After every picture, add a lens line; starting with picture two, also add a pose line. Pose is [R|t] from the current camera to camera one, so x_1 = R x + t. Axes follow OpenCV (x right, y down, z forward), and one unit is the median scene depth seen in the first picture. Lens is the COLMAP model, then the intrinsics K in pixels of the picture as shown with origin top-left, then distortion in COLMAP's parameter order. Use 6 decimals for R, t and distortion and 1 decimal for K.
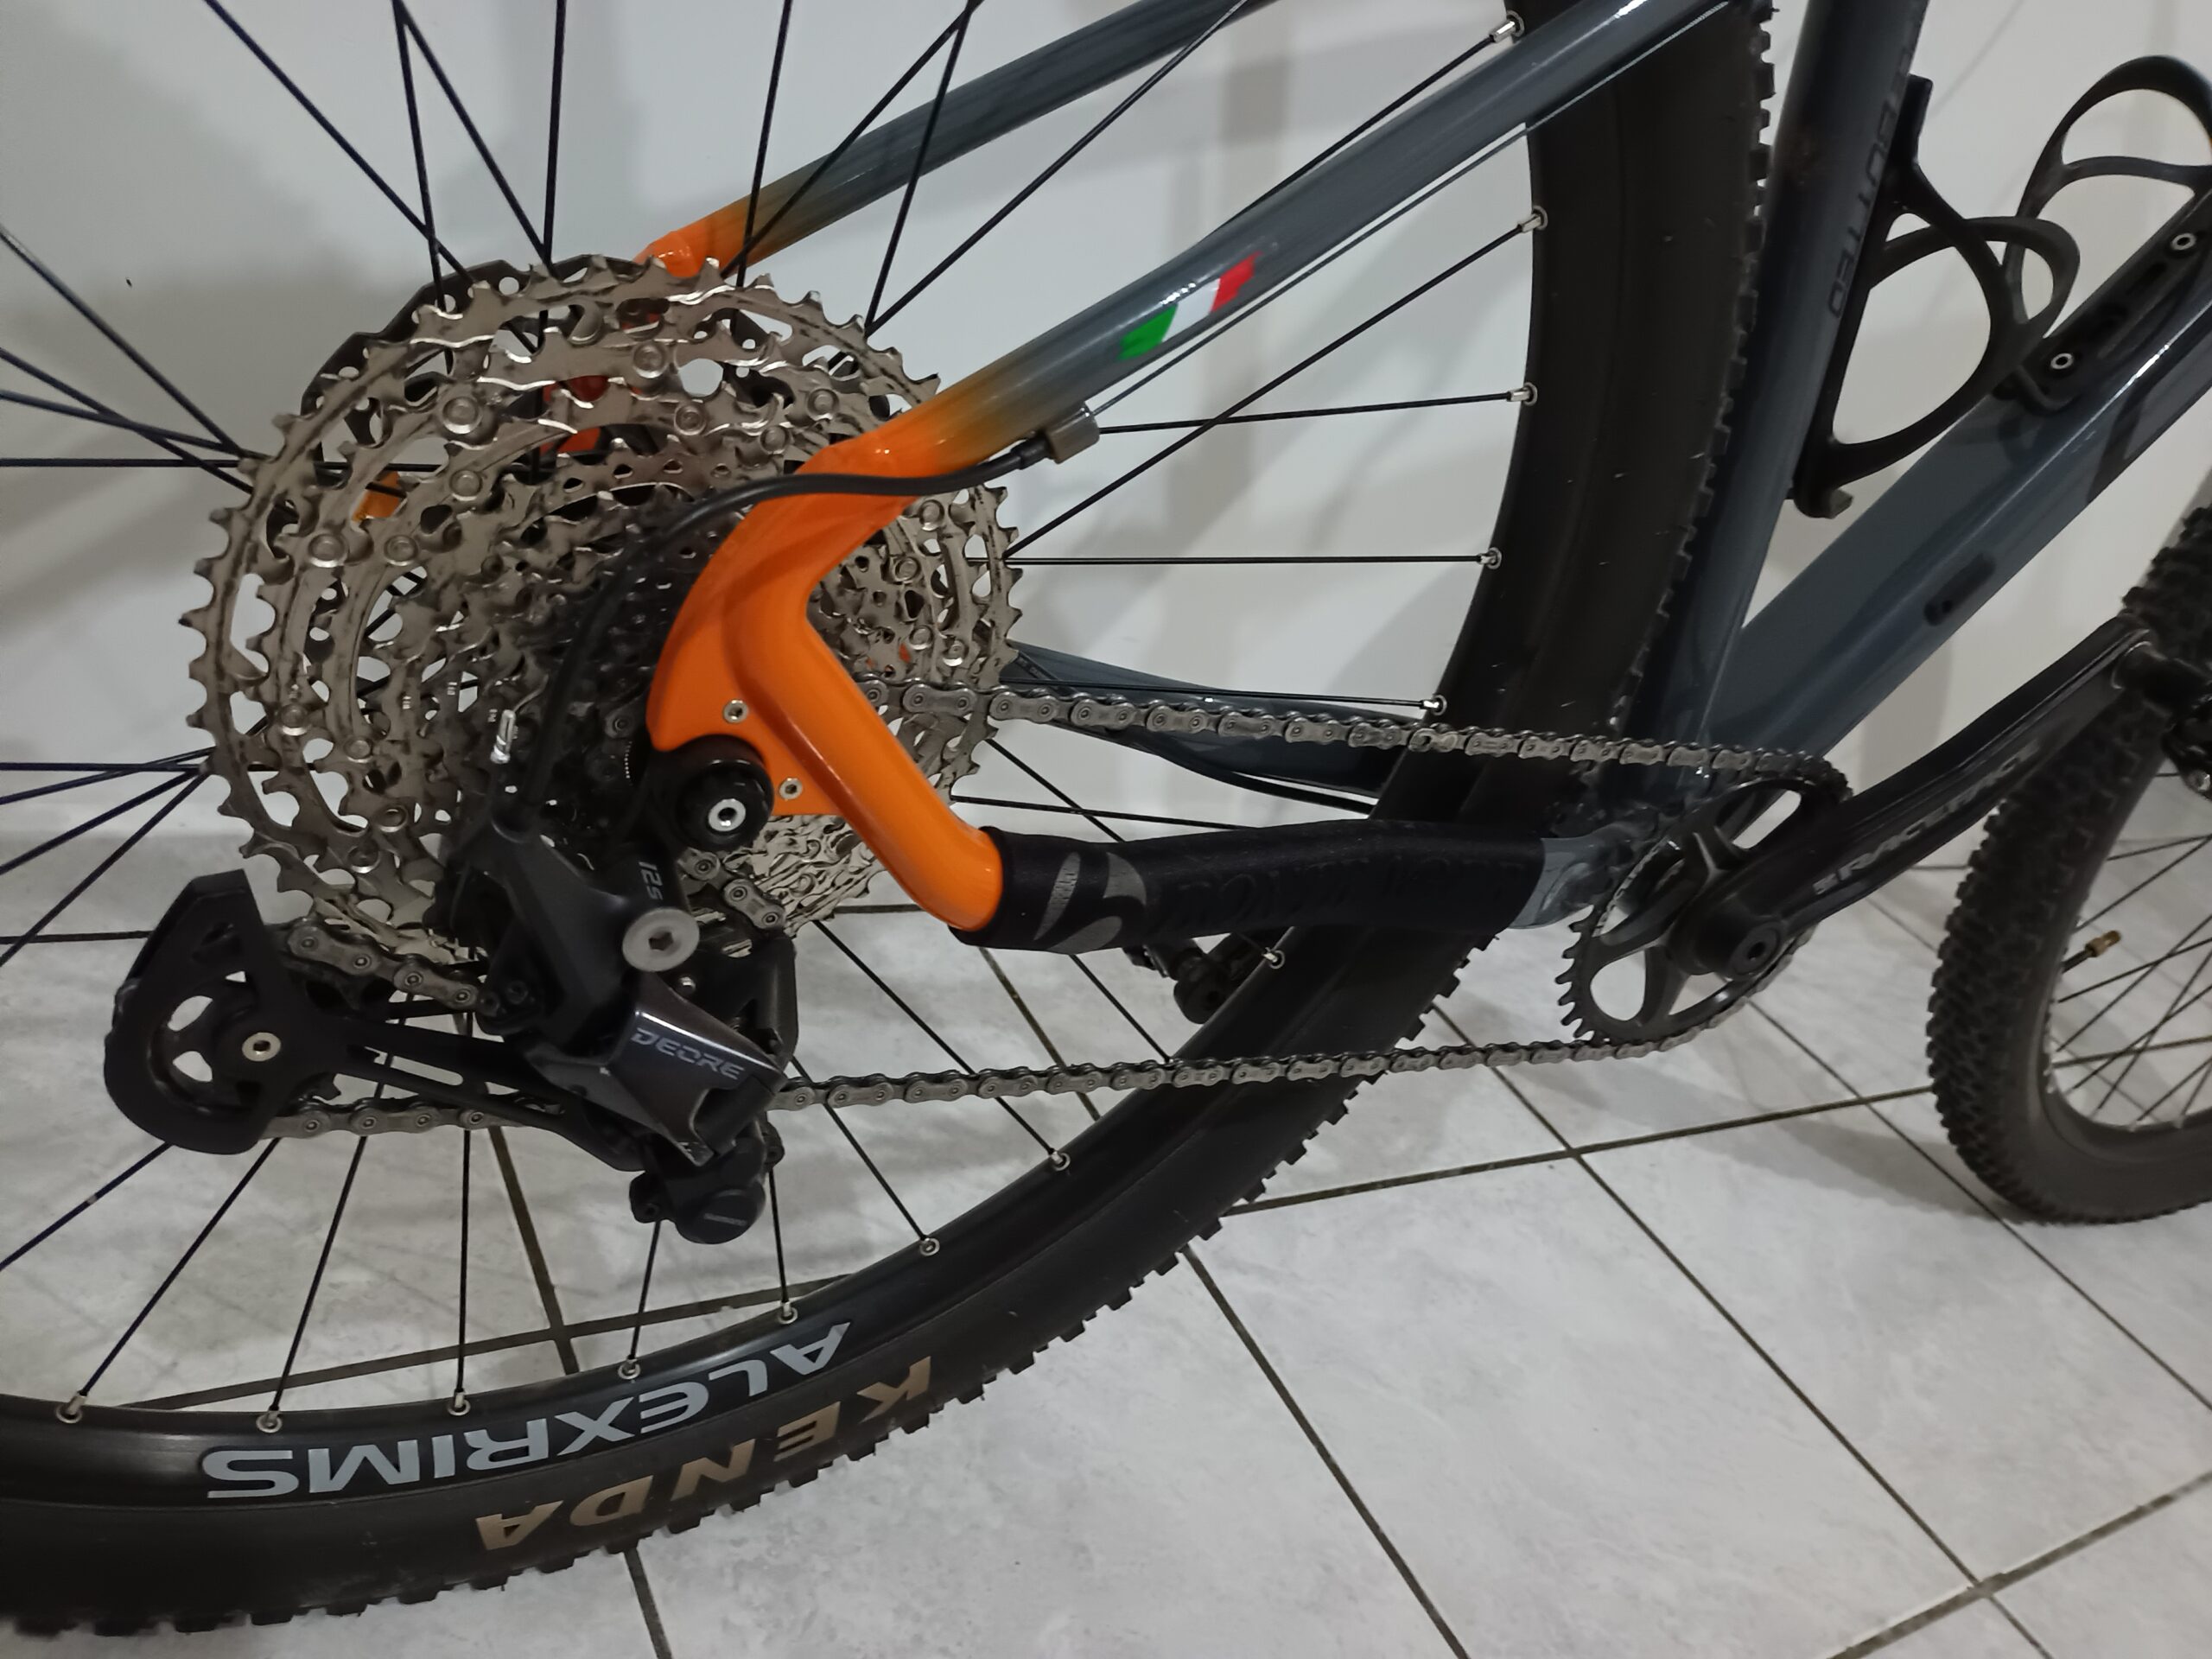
lens RADIAL K [[1660.2, 0, 1104.9], [0, 1660.2, 848.2], [0, 0, 1]] dist [0.079281, -0.137317]
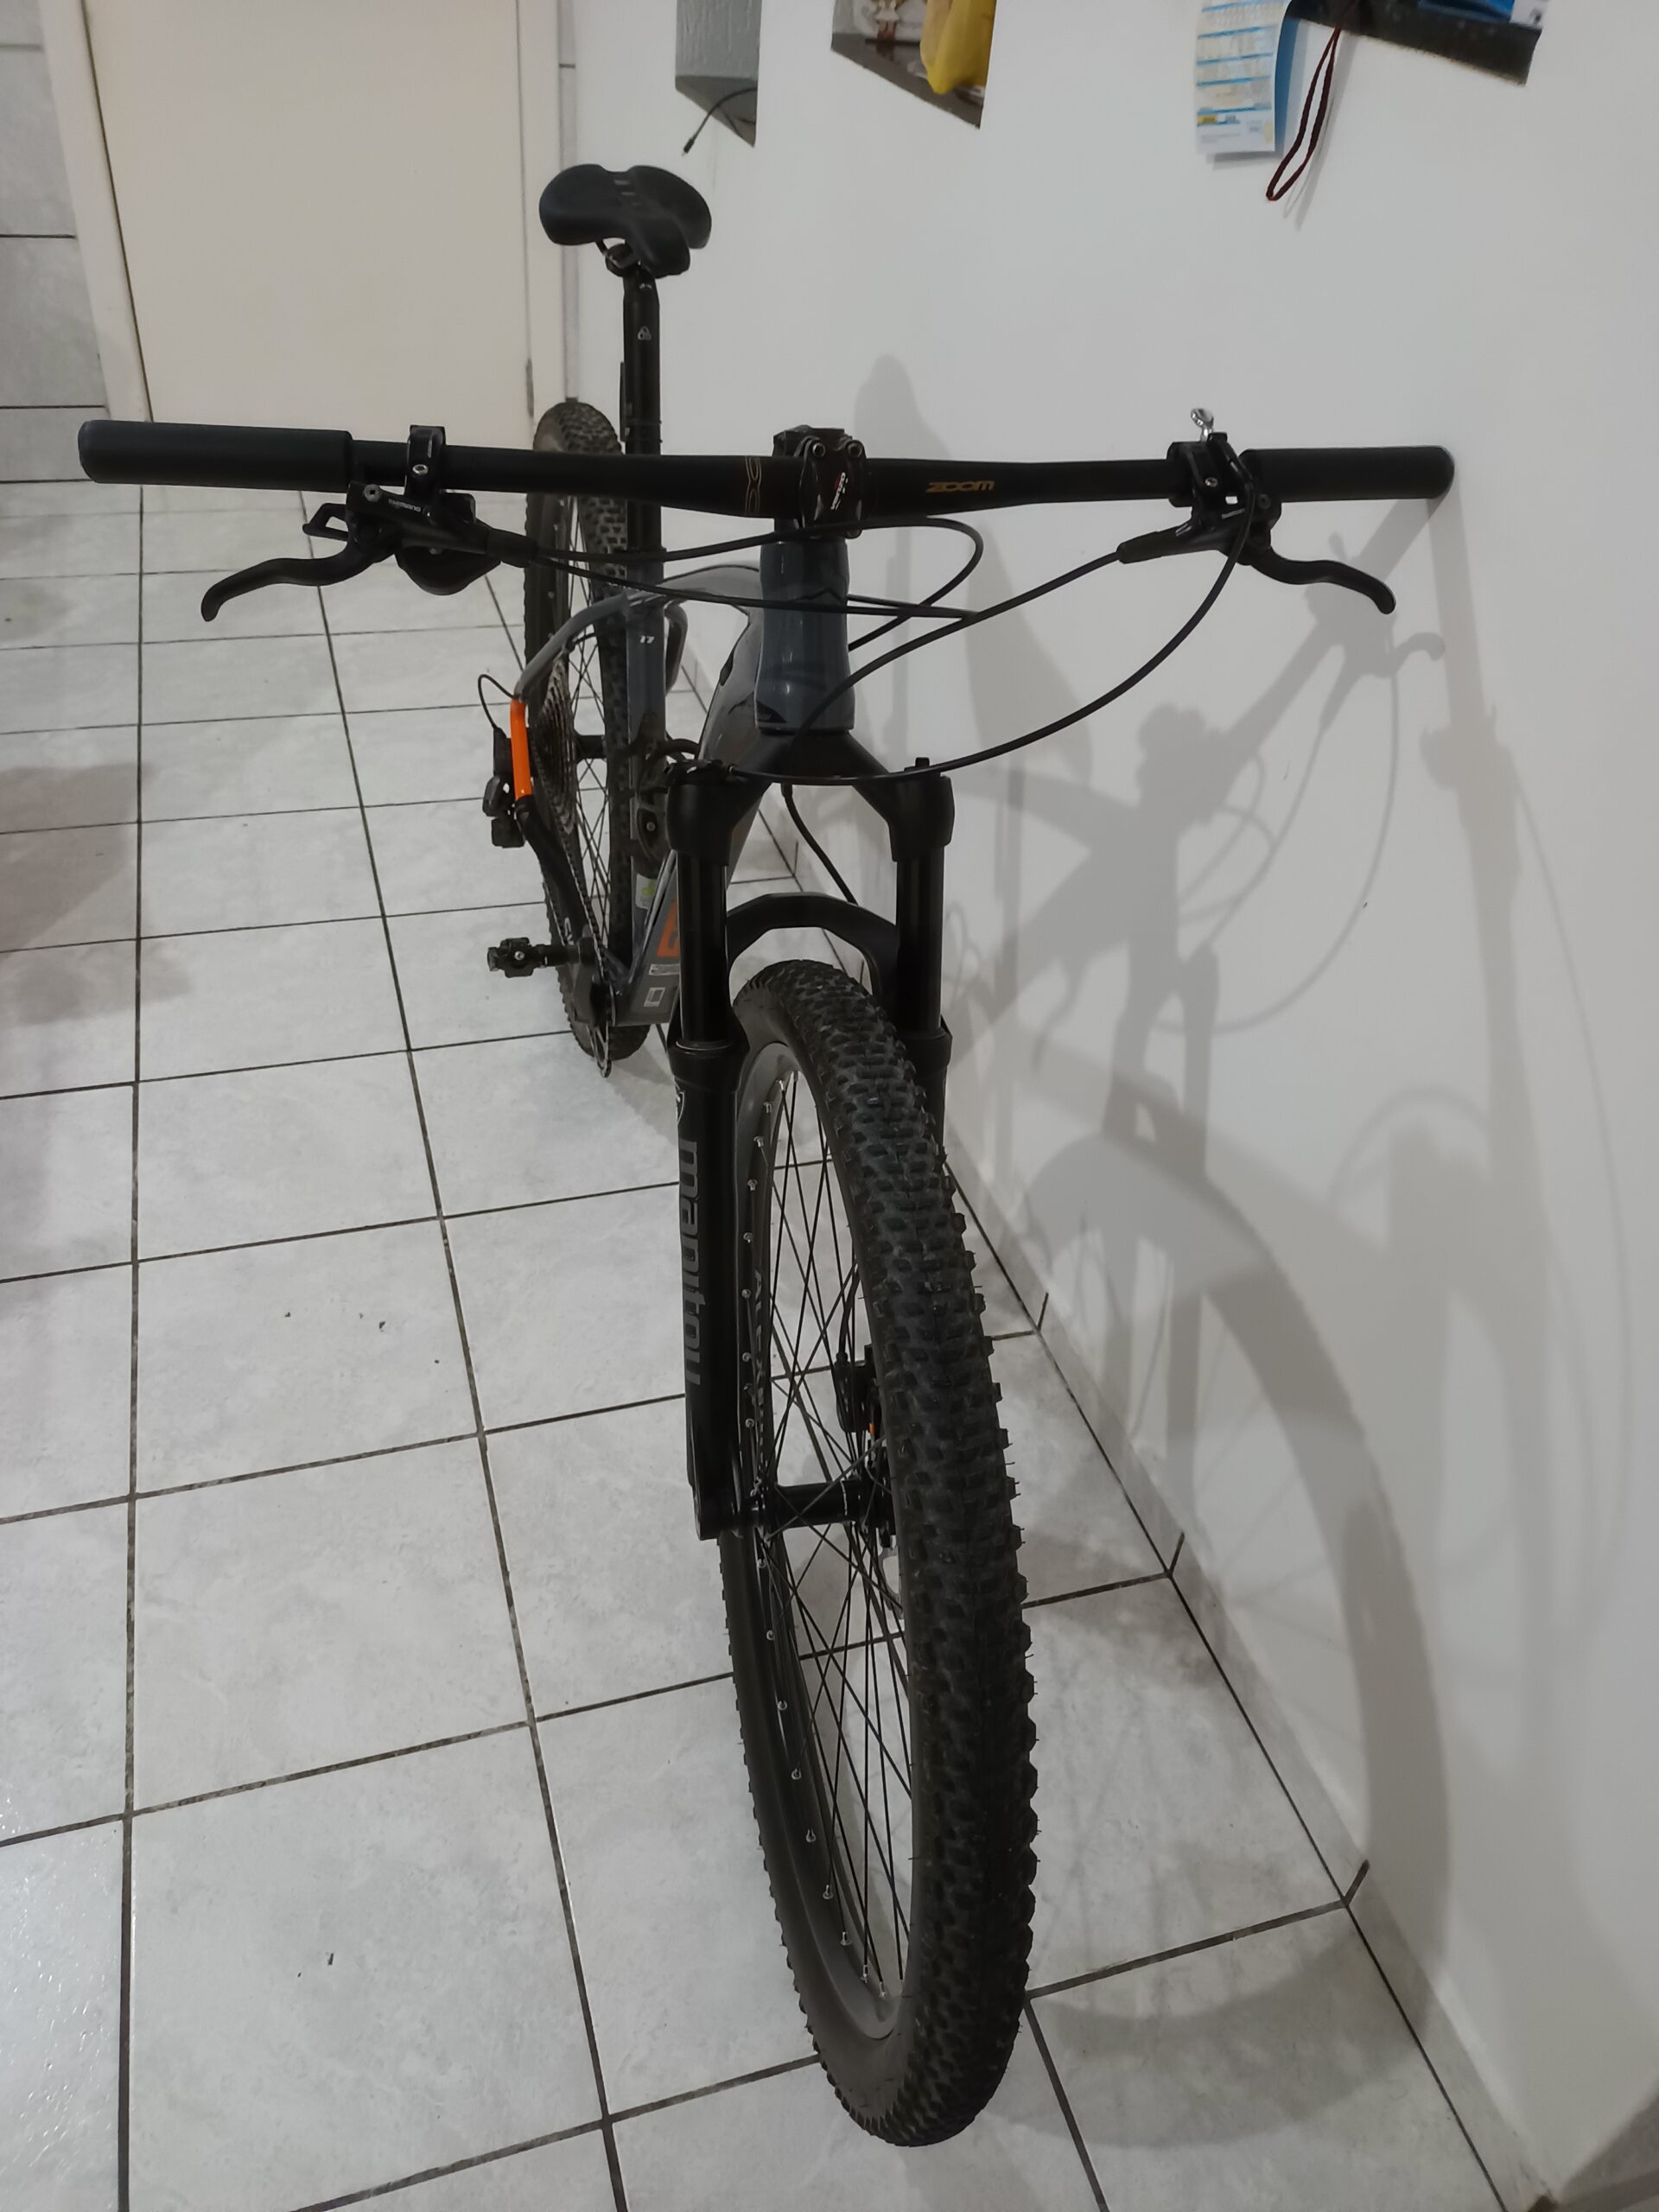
lens RADIAL K [[1660.2, 0, 829.5], [0, 1660.2, 1106.0], [0, 0, 1]] dist [0.079281, -0.137317]
pose [[-0.185756, 0.328065, -0.926212, 2.965746], [-0.601738, 0.707206, 0.371175, -1.106238], [0.776792, 0.626285, 0.066041, 1.315567]]
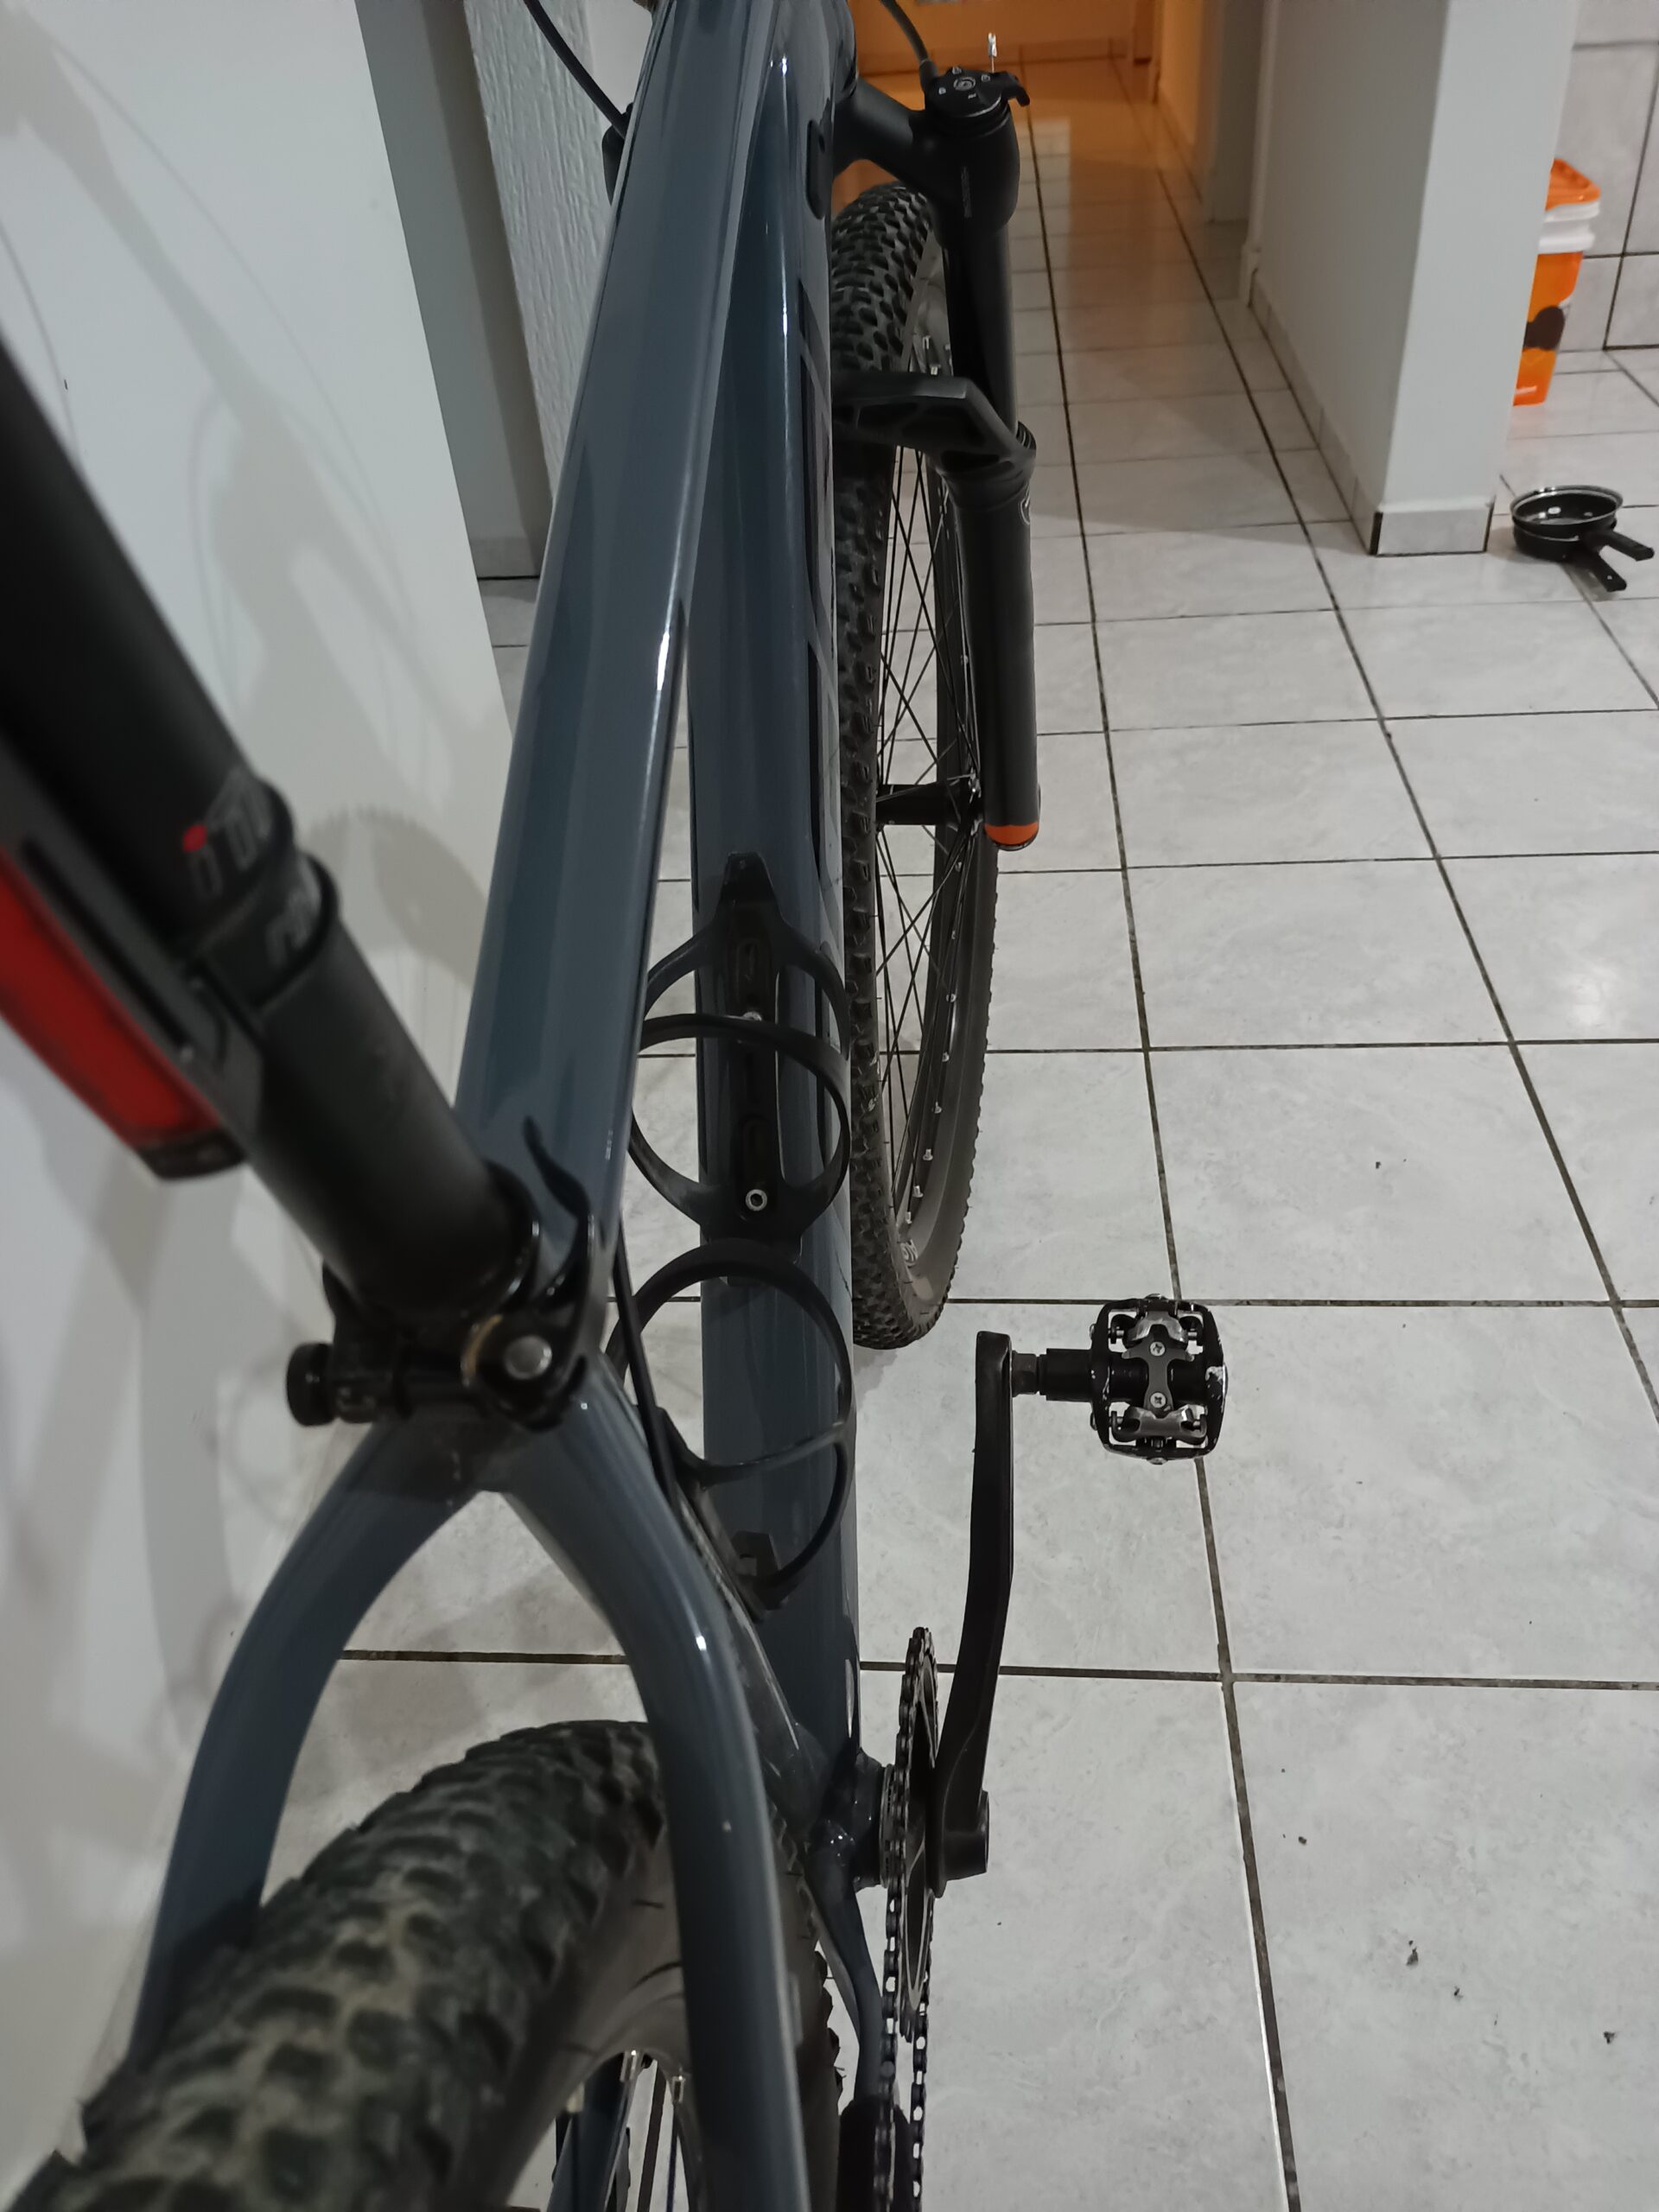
lens RADIAL K [[1660.2, 0, 829.5], [0, 1660.2, 1106.0], [0, 0, 1]] dist [0.079281, -0.137317]
pose [[0.506656, -0.766931, 0.393849, 0.303446], [0.618891, 0.641574, 0.453163, -0.775699], [-0.600228, 0.014152, 0.799704, 0.260657]]
